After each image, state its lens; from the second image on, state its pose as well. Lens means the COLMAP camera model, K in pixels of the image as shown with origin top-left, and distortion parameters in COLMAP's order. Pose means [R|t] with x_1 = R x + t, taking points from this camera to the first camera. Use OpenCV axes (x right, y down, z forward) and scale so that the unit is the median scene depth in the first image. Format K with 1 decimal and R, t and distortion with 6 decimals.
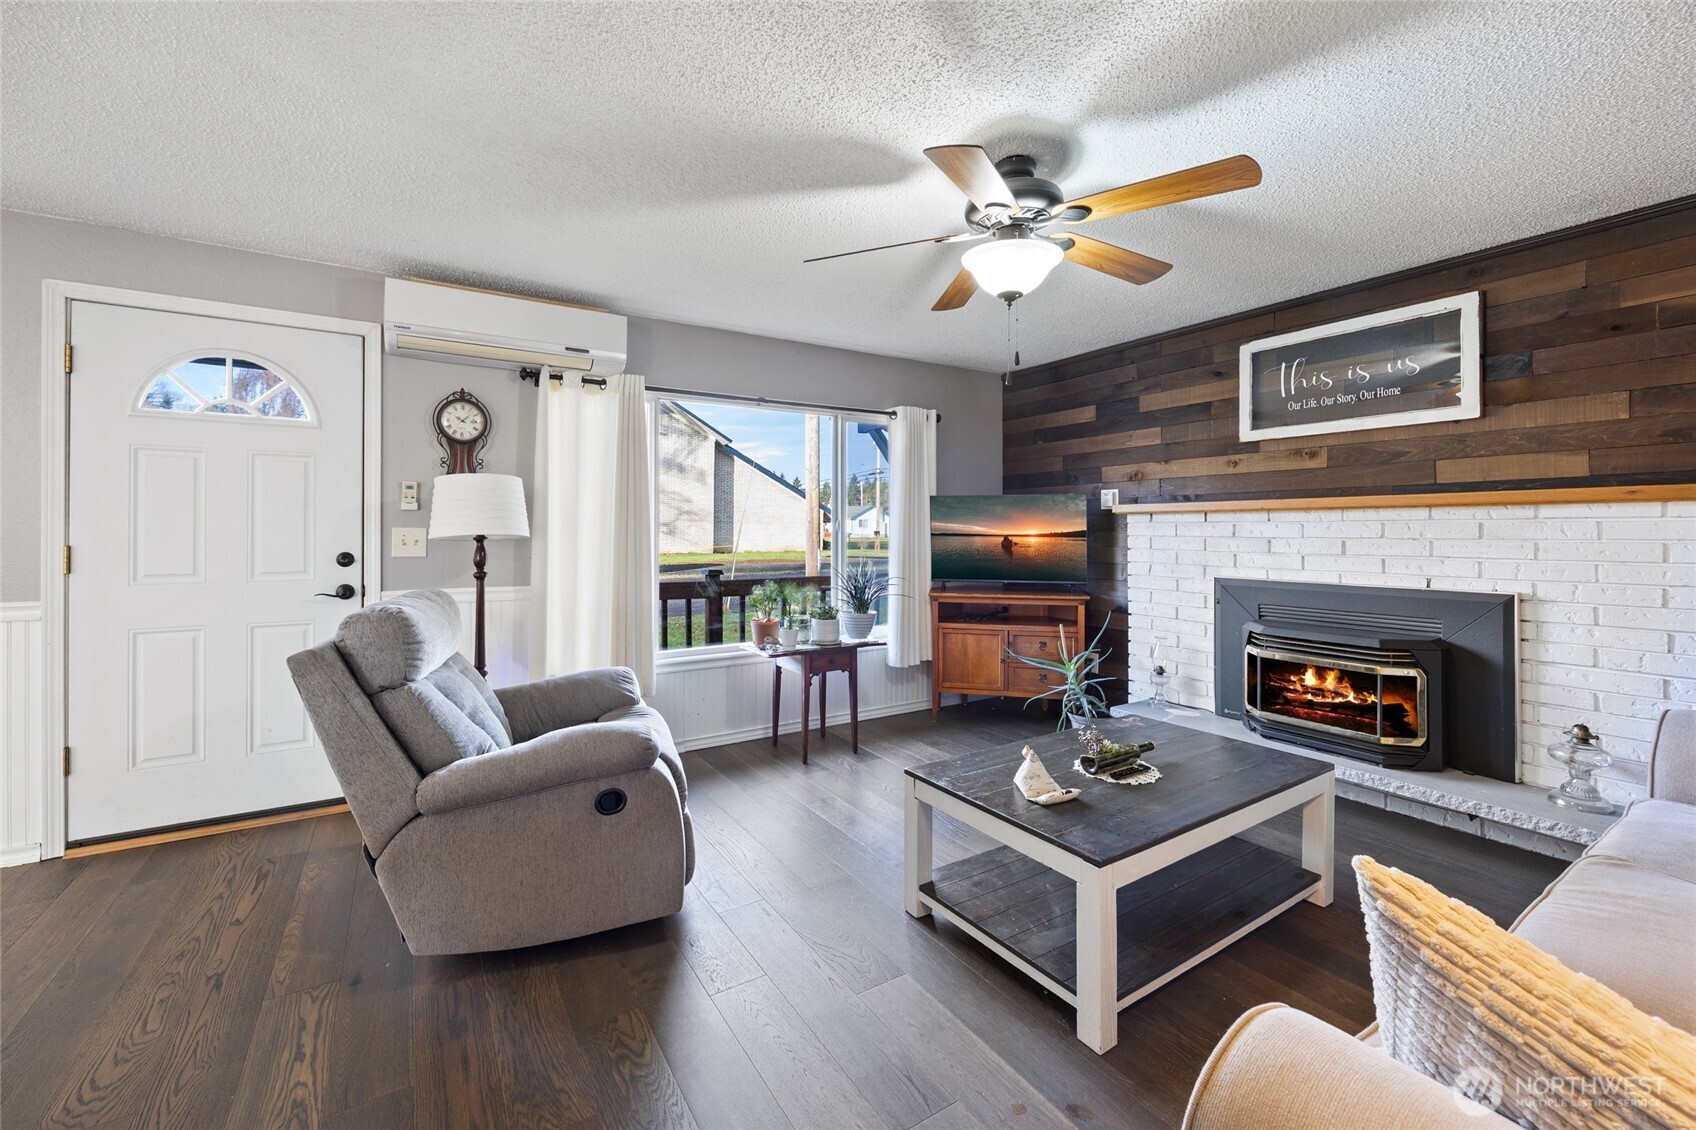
lens RADIAL K [[656.4, 0, 836.1], [0, 656.4, 534.2], [0, 0, 1]] dist [-0.006159, 0.000917]
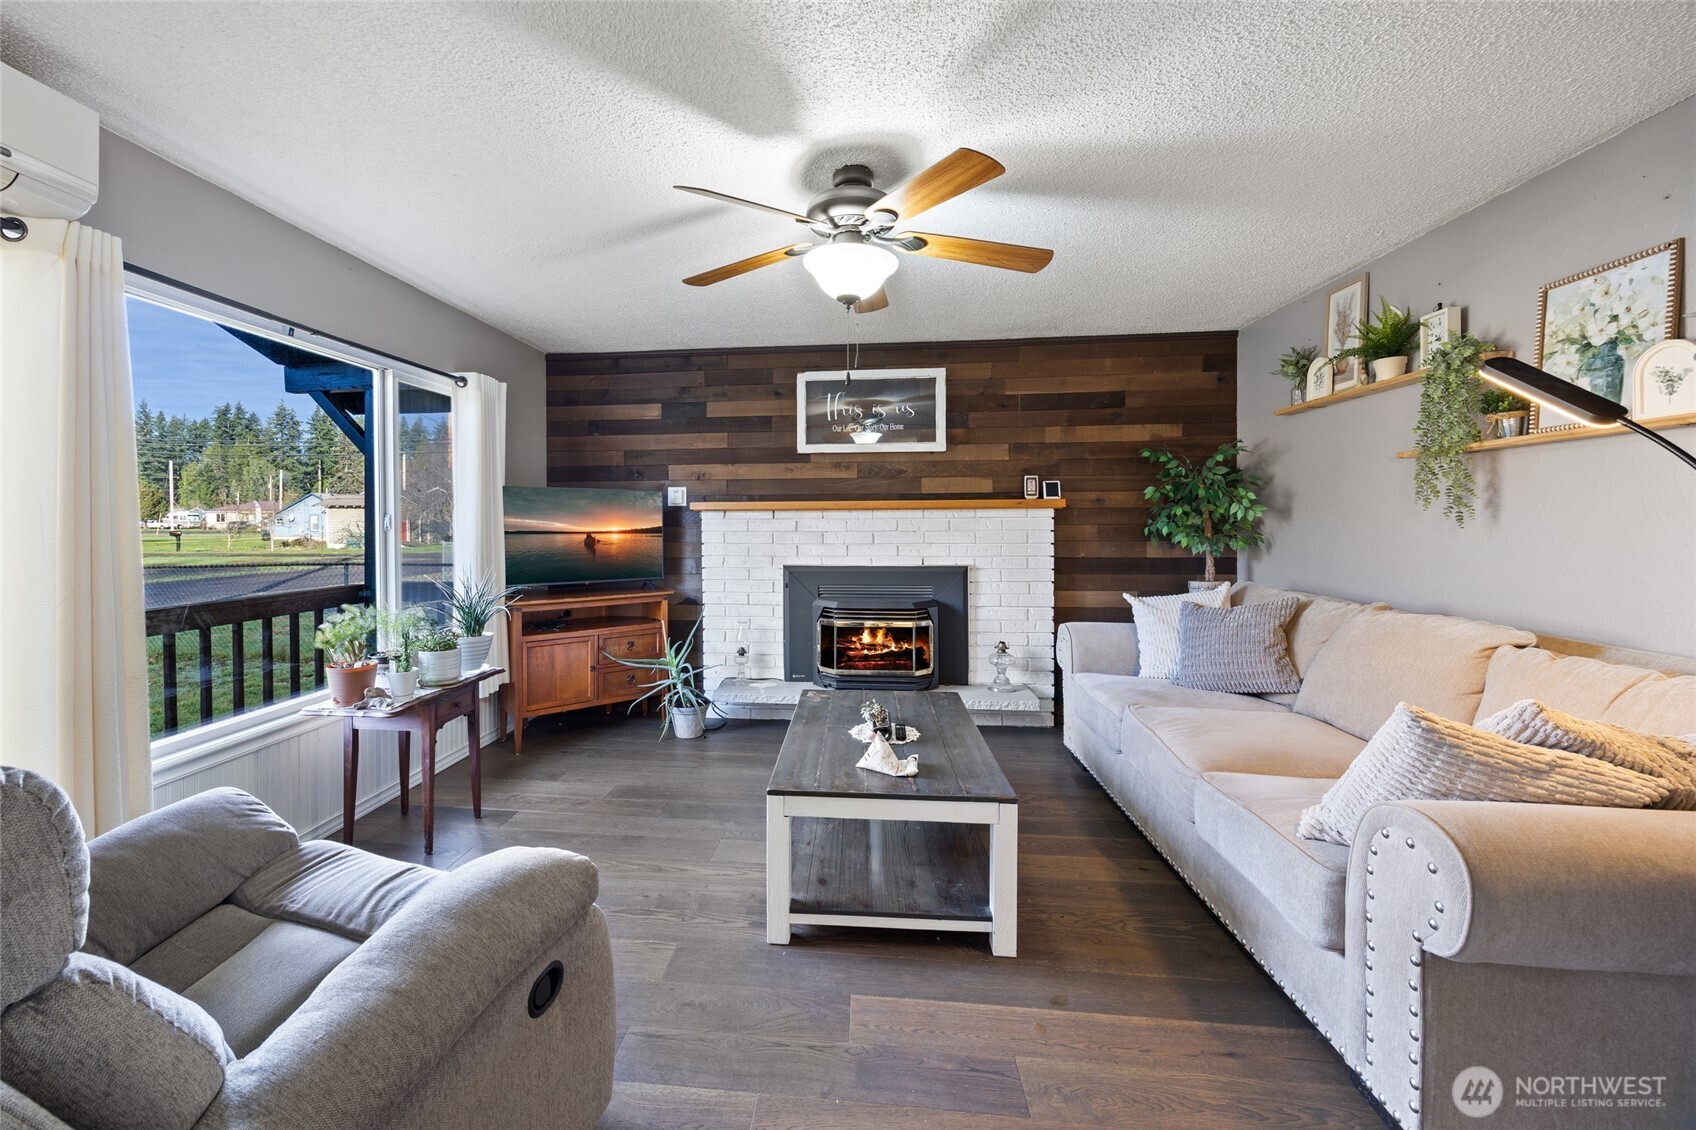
lens RADIAL K [[656.4, 0, 812.4], [0, 656.4, 534.2], [0, 0, 1]] dist [-0.006159, 0.000917]
pose [[0.631017, -0.014107, 0.775641, -0.319414], [0.009196, 0.999900, 0.010705, -0.003126], [-0.775715, 0.000378, 0.631084, 0.217446]]
